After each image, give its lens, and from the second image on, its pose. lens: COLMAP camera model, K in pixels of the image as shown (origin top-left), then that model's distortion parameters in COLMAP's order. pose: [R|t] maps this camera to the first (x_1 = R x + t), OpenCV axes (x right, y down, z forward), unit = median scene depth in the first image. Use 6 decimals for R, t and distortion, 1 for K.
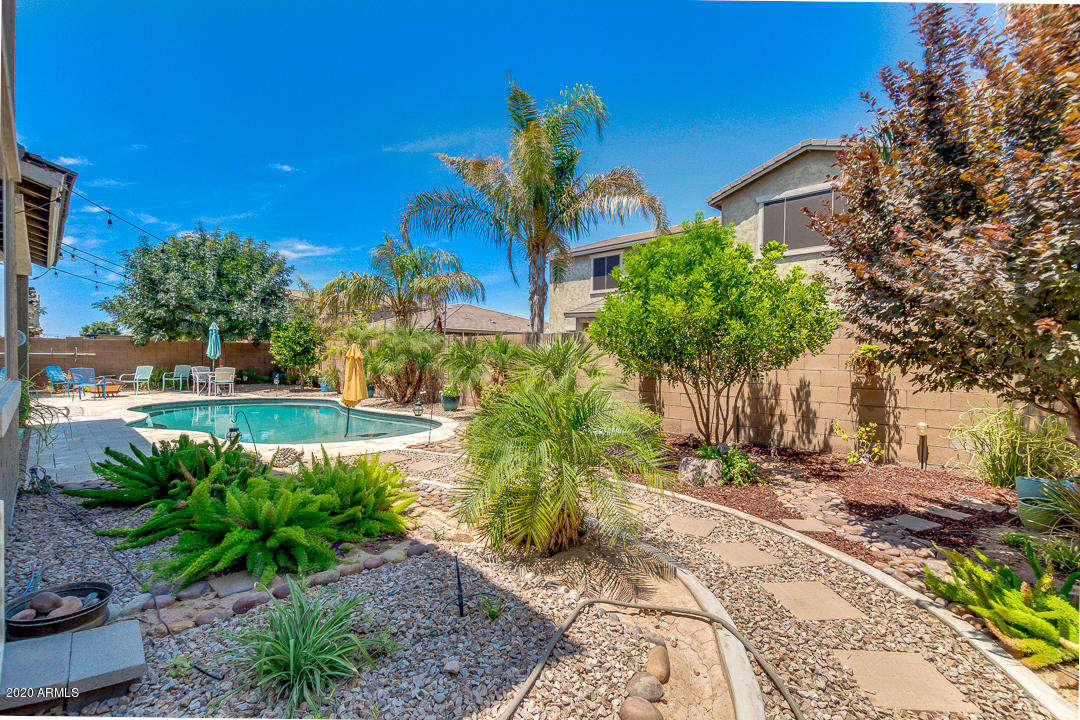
lens RADIAL K [[501.0, 0, 544.7], [0, 501.0, 363.5], [0, 0, 1]] dist [0.004906, -0.000622]
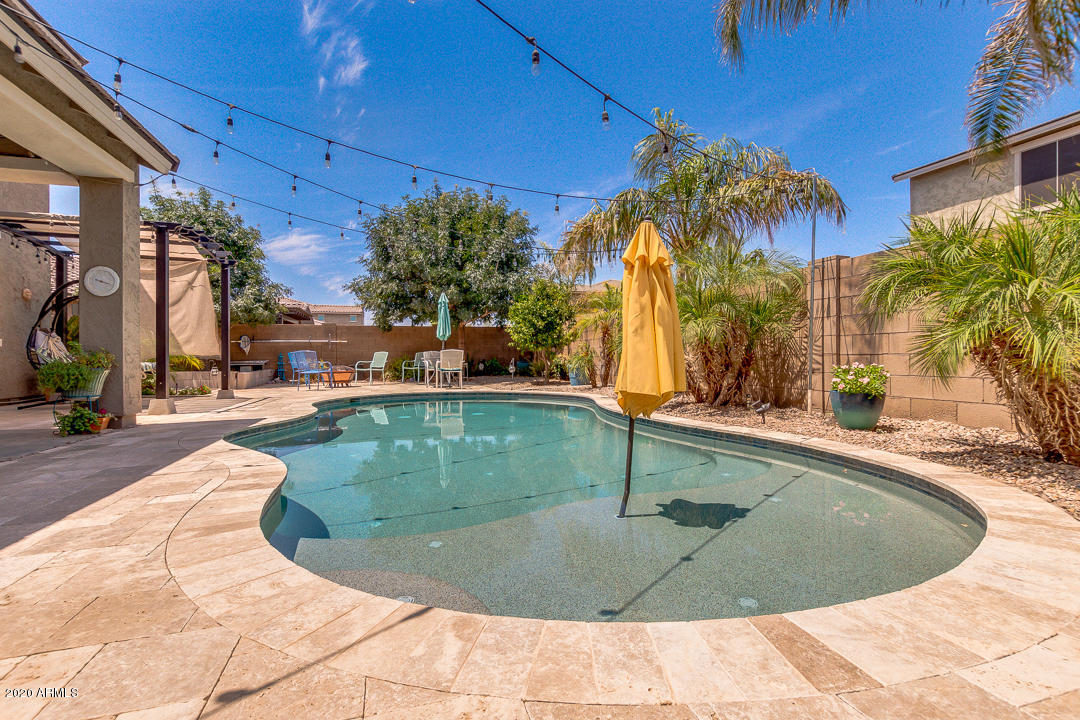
lens RADIAL K [[501.0, 0, 544.2], [0, 501.0, 356.0], [0, 0, 1]] dist [0.004906, -0.000622]
pose [[0.886350, -0.014881, -0.462777, -0.158981], [0.007273, 0.999808, -0.018220, 0.029214], [0.462959, 0.012784, 0.886287, 0.375329]]
